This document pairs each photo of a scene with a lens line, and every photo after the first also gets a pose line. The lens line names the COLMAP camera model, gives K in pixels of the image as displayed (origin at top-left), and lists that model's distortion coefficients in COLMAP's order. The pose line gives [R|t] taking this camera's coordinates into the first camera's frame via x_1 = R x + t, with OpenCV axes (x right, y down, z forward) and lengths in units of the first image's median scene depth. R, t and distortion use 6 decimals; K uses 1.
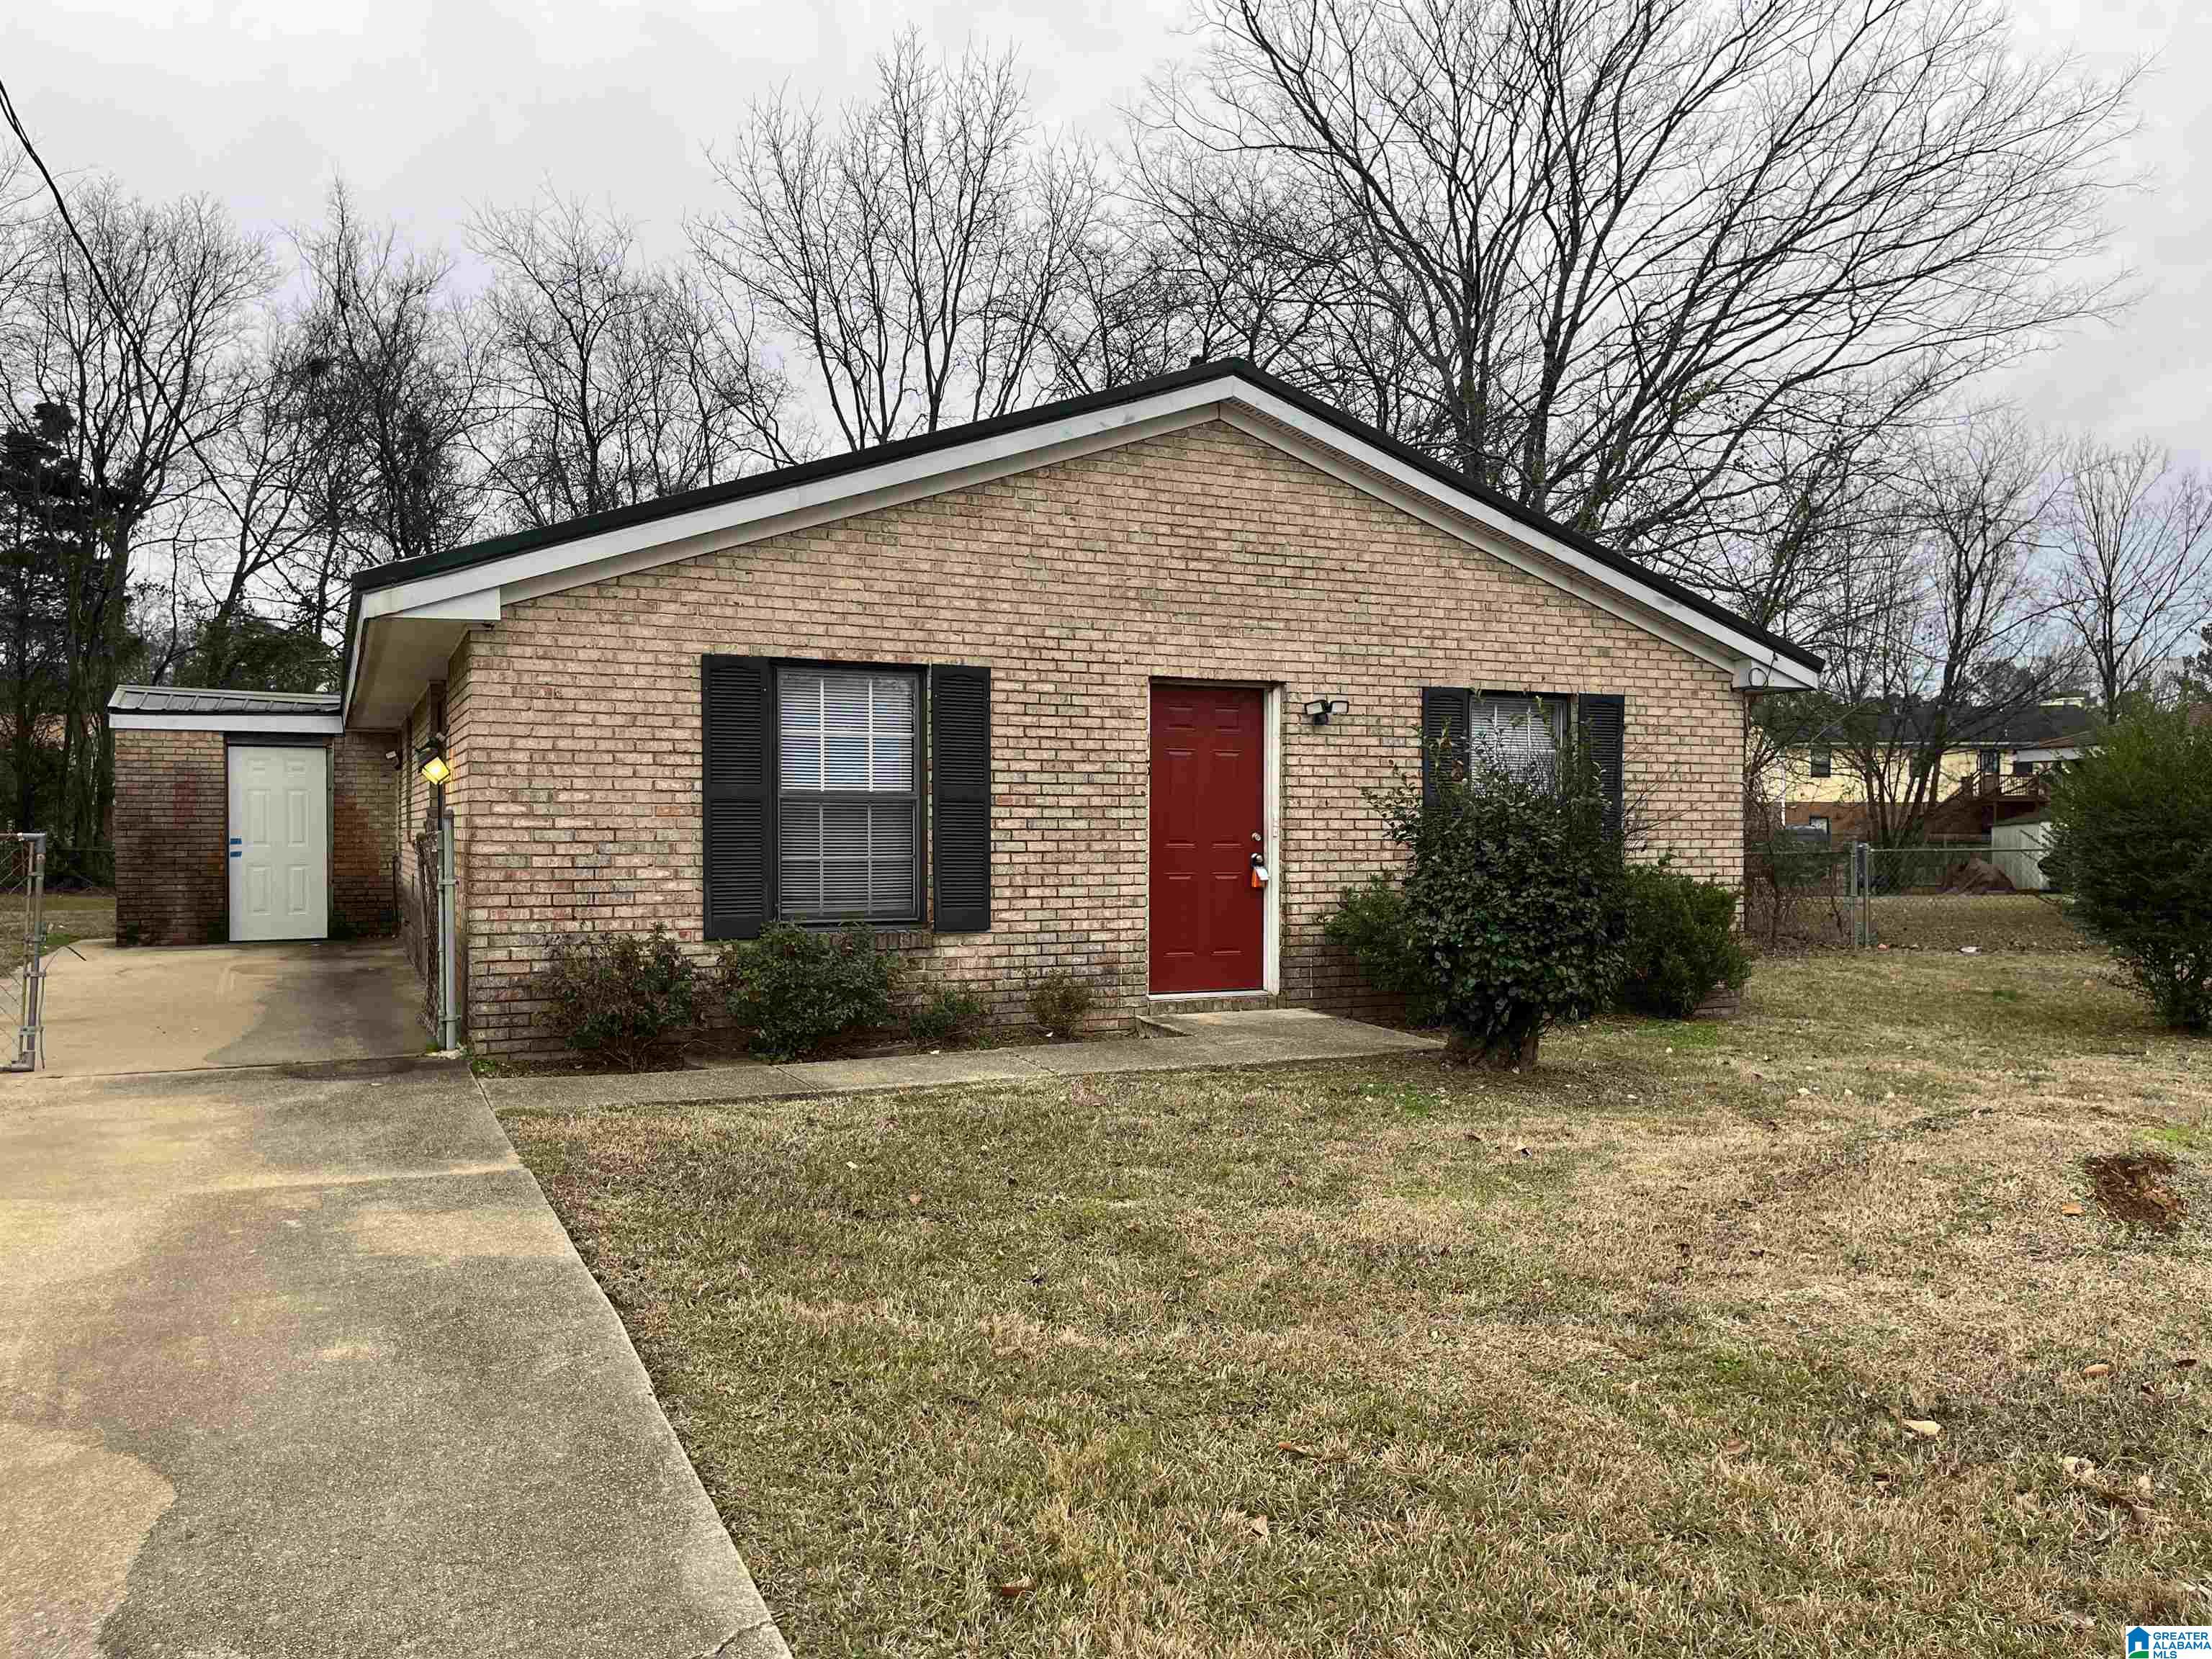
lens RADIAL K [[1646.8, 0, 1151.9], [0, 1646.8, 844.5], [0, 0, 1]] dist [0.072797, -0.104084]
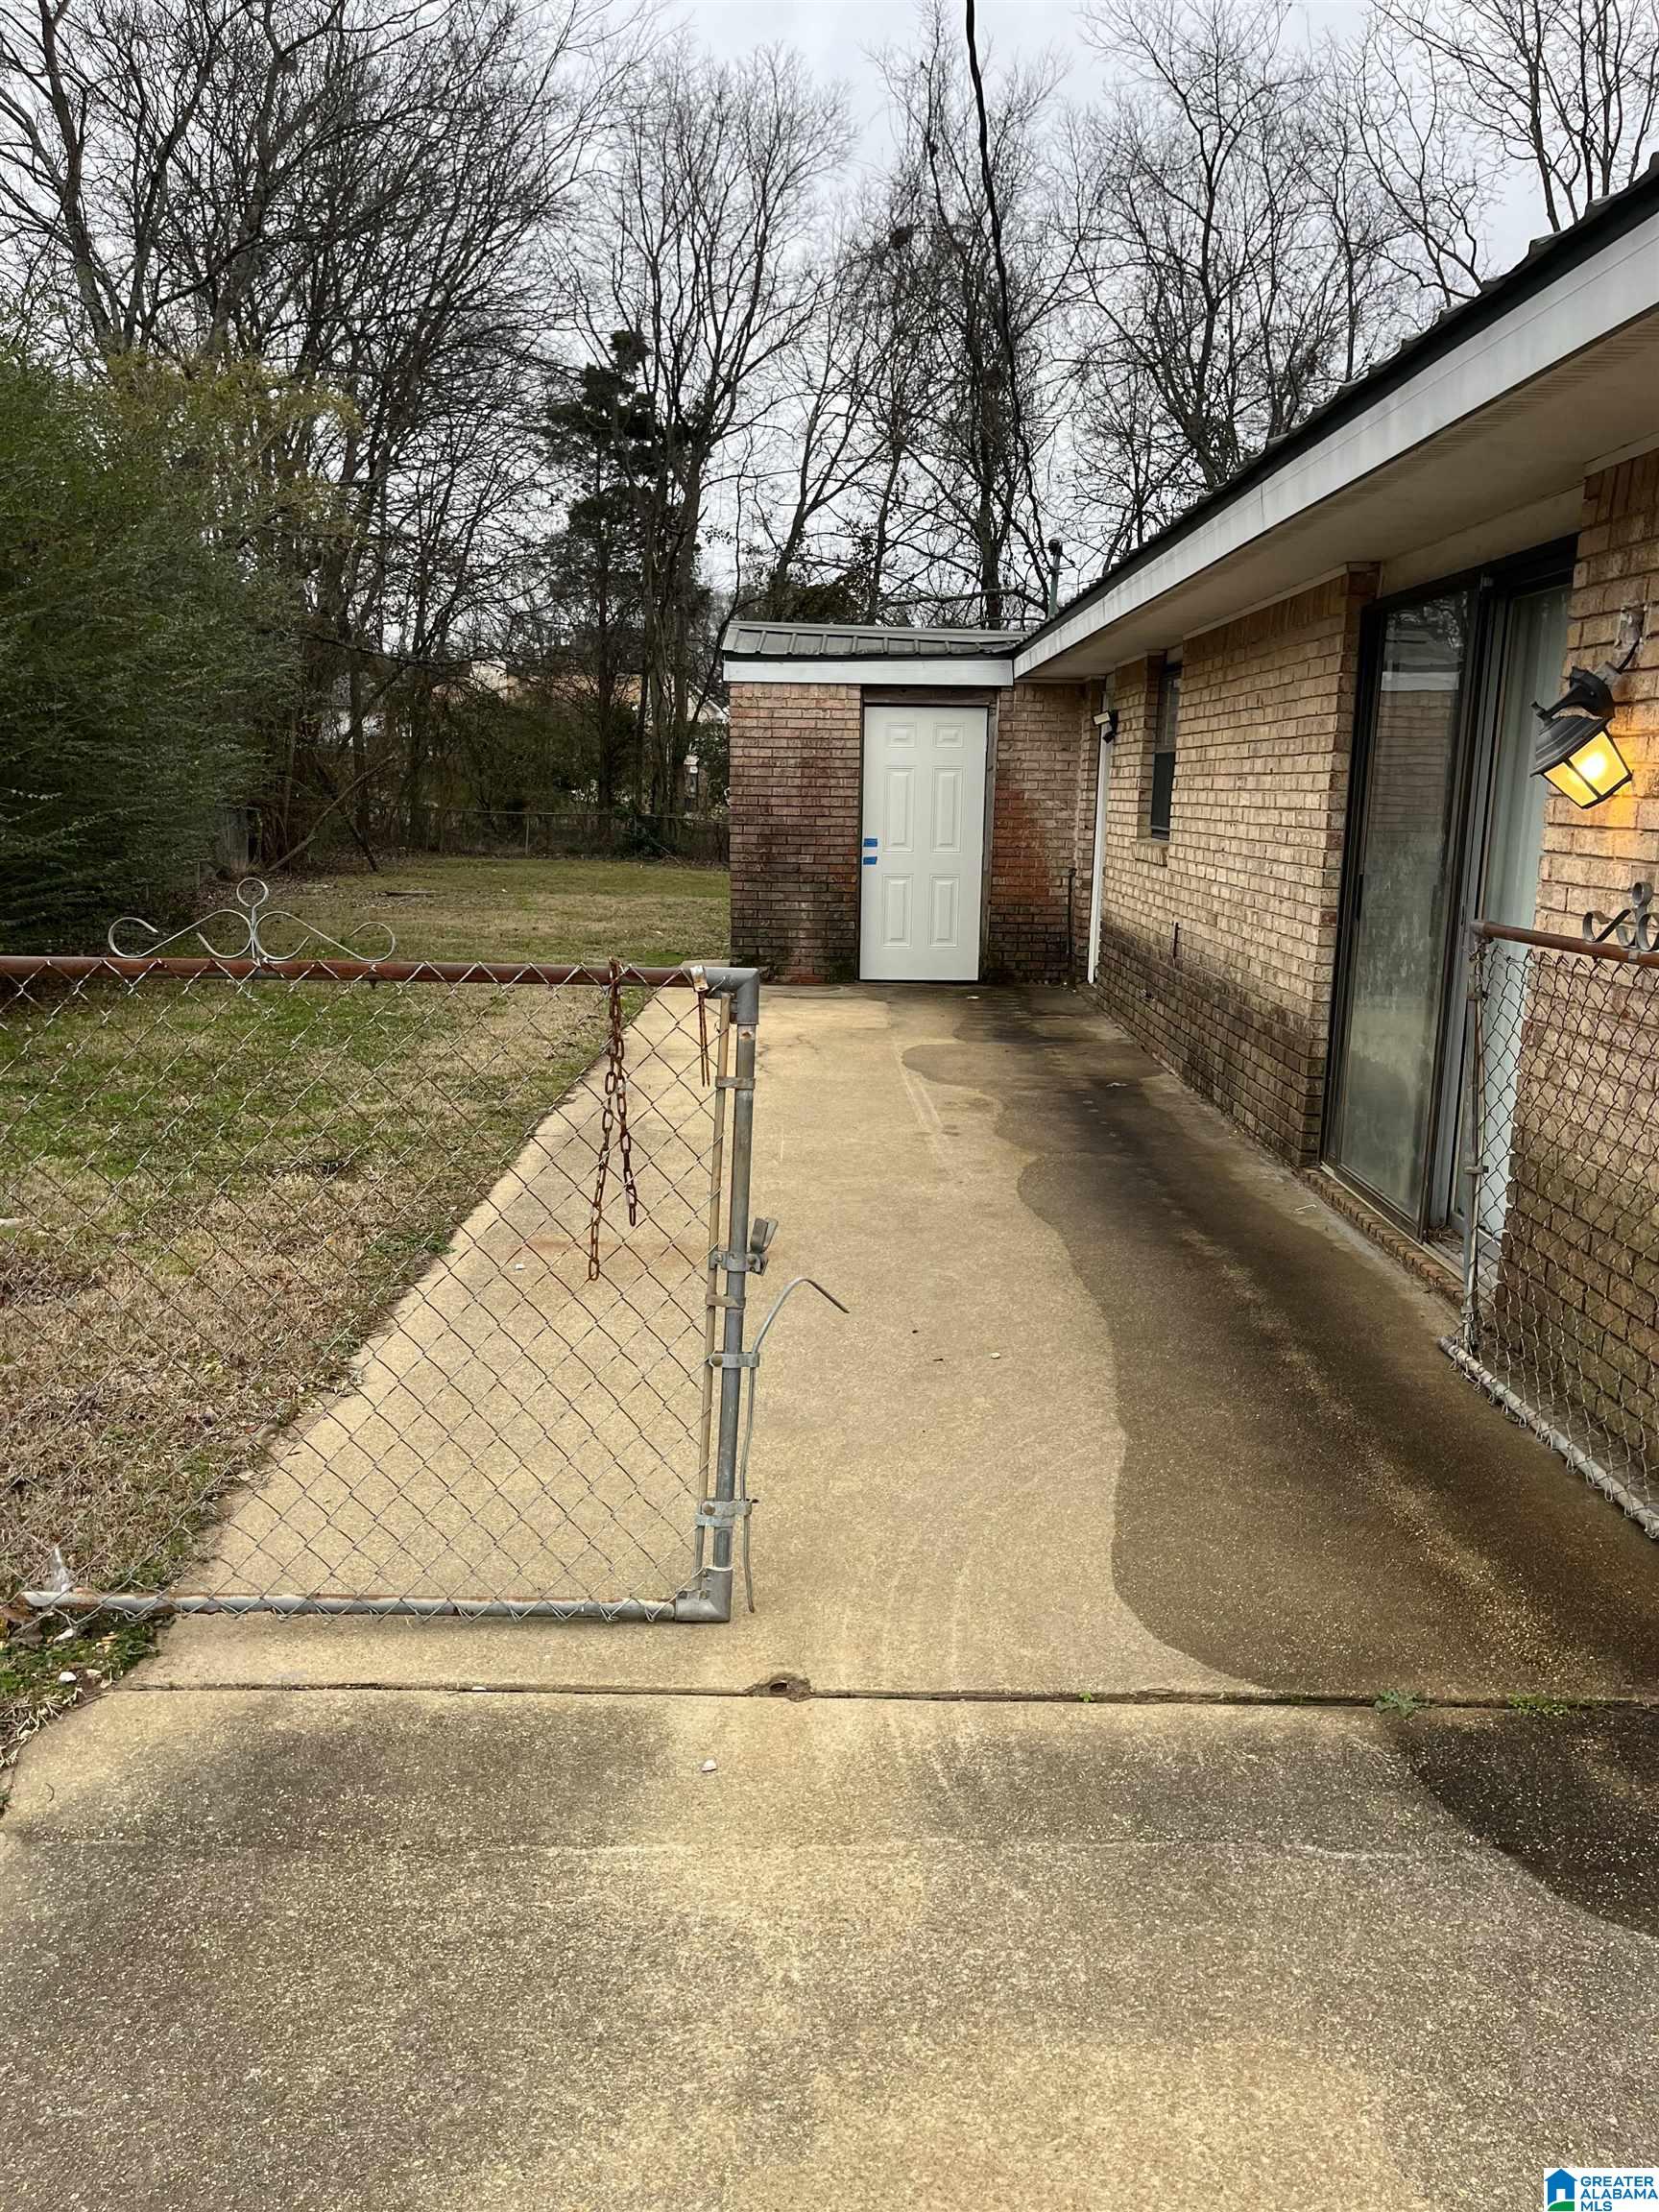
lens RADIAL K [[1646.8, 0, 829.5], [0, 1646.8, 1106.0], [0, 0, 1]] dist [0.072797, -0.104084]
pose [[0.896454, 0.100590, -0.431569, -0.117744], [-0.022167, 0.982856, 0.183039, -0.009657], [0.442582, -0.154519, 0.883315, 0.164353]]
